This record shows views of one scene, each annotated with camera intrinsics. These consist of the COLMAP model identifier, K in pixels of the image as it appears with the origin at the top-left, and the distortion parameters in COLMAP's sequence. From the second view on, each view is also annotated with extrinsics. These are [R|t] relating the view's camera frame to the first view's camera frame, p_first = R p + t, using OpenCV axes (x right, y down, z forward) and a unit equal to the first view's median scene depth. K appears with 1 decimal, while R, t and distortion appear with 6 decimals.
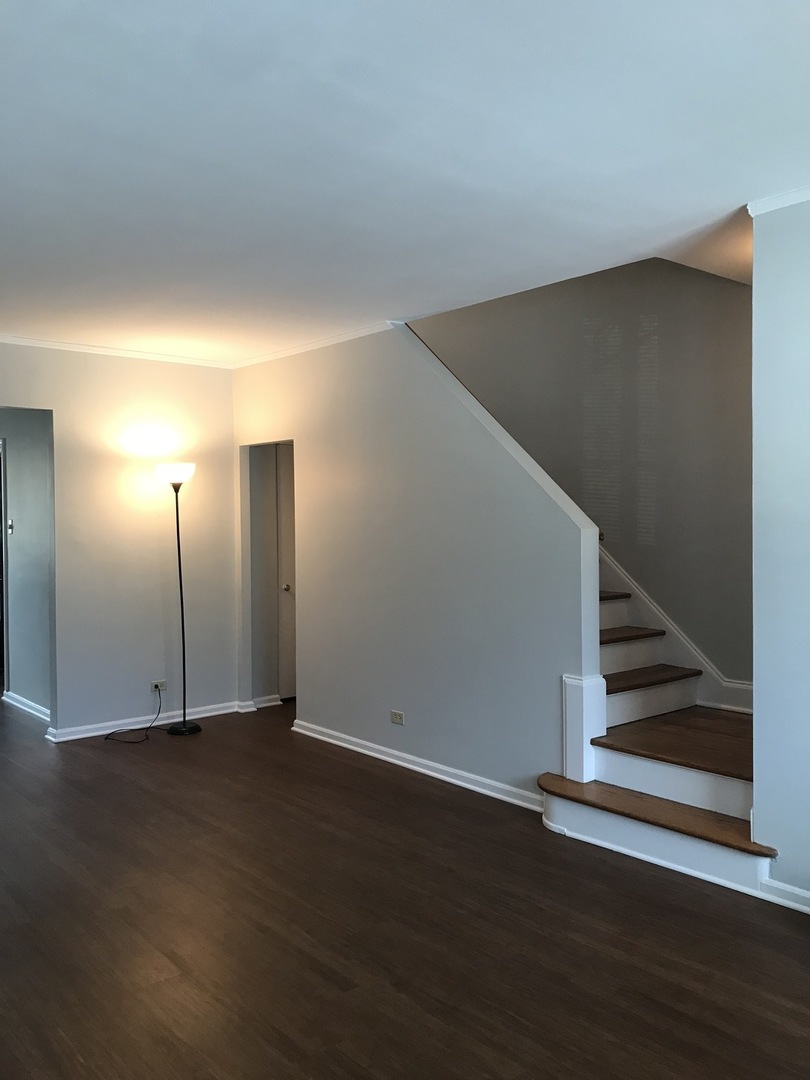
lens RADIAL K [[888.6, 0, 405.0], [0, 888.6, 540.0], [0, 0, 1]] dist [-0.001336, -0.001796]
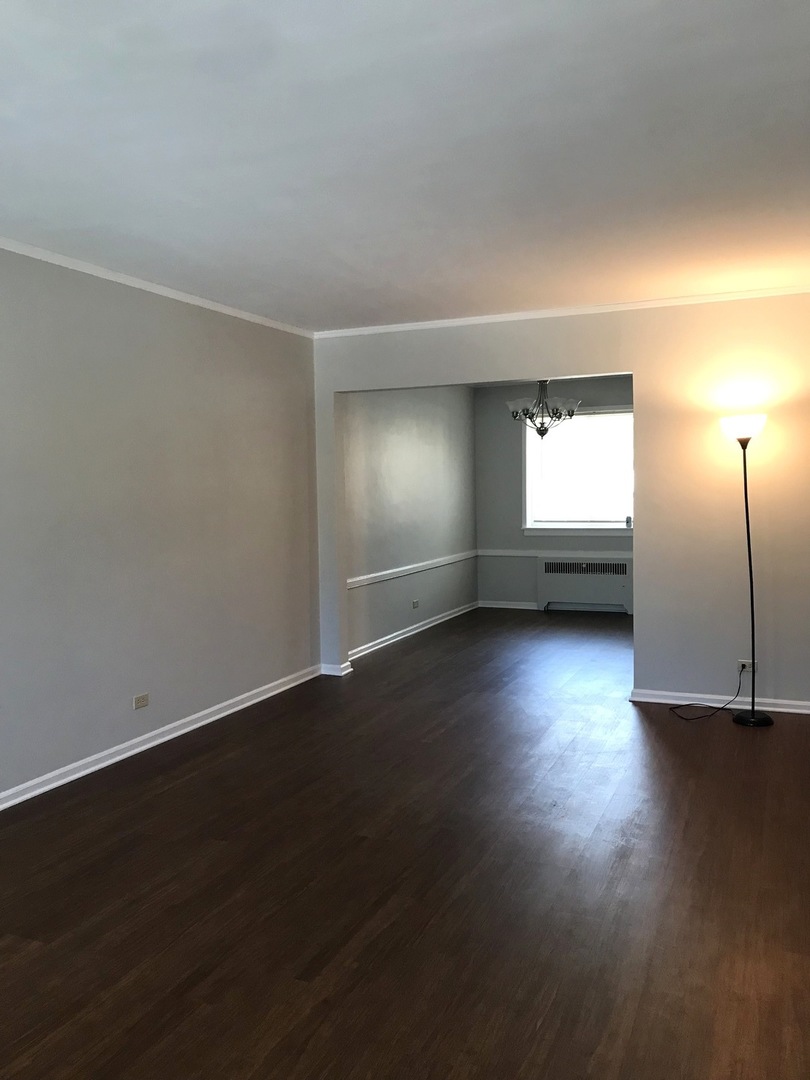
lens RADIAL K [[875.9, 0, 405.0], [0, 875.9, 540.0], [0, 0, 1]] dist [0.005594, 0.003840]
pose [[0.437497, 0.055719, -0.897492, 0.369102], [-0.010935, 0.998334, 0.056649, -0.009105], [0.899153, -0.014970, 0.437377, 0.317032]]
